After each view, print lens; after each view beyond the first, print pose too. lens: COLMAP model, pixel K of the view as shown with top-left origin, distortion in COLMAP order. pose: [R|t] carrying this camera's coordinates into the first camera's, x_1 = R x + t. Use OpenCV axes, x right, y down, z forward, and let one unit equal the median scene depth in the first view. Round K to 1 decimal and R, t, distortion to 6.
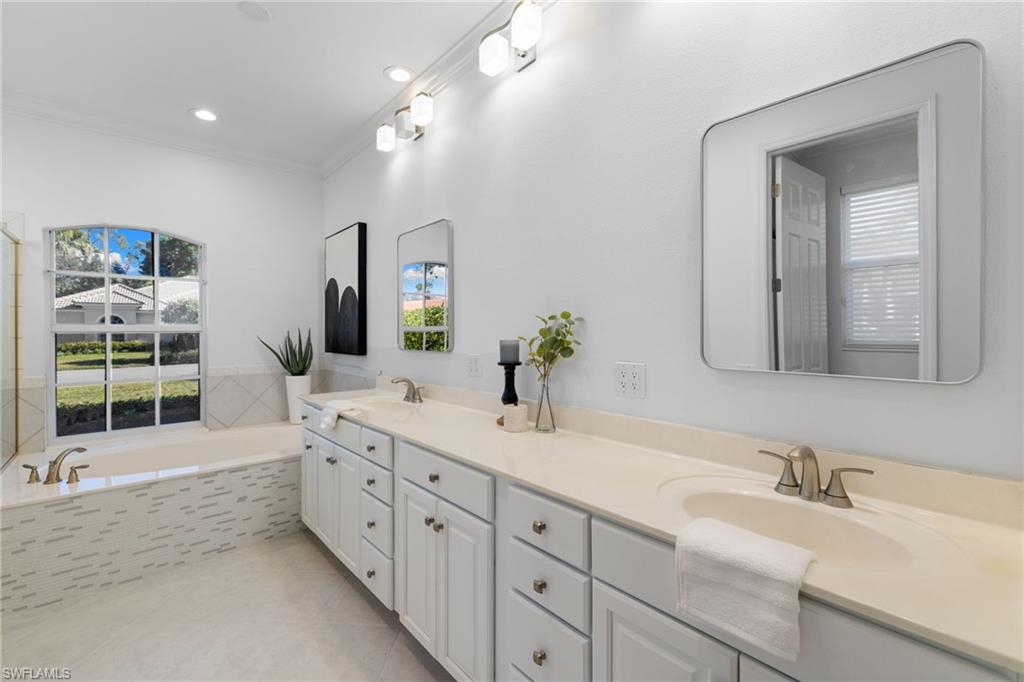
lens RADIAL K [[445.9, 0, 511.3], [0, 445.9, 330.3], [0, 0, 1]] dist [-0.000460, 0.000322]
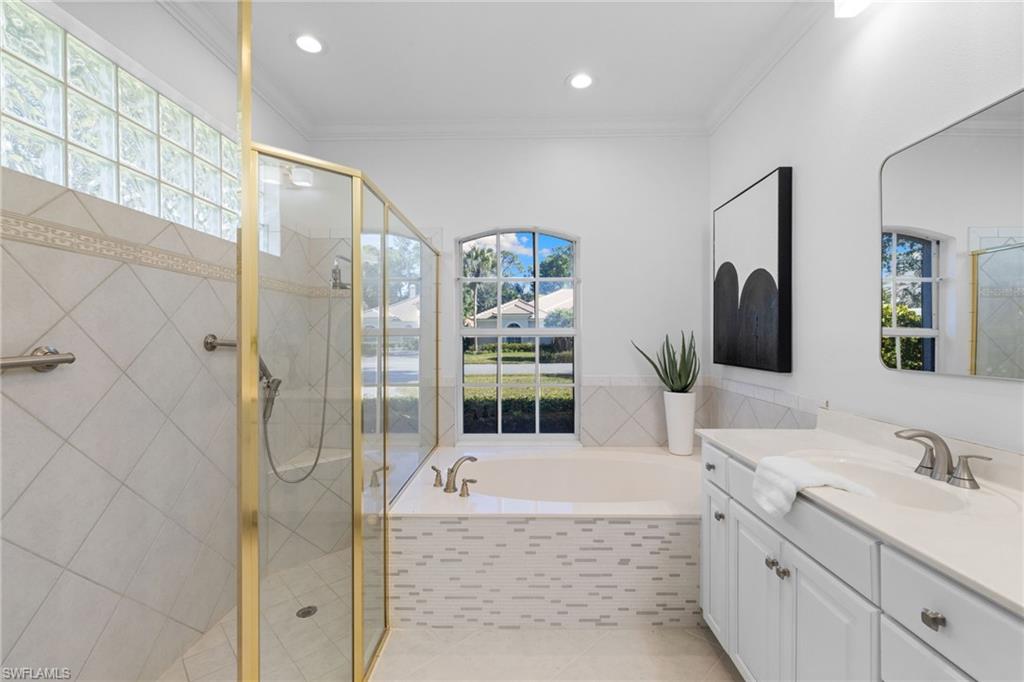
lens RADIAL K [[445.9, 0, 513.0], [0, 445.9, 337.6], [0, 0, 1]] dist [-0.000460, 0.000322]
pose [[0.741515, 0.006021, -0.670909, -0.230572], [-0.002072, 0.999976, 0.006685, 0.002117], [0.670933, -0.003567, 0.741509, 0.307238]]
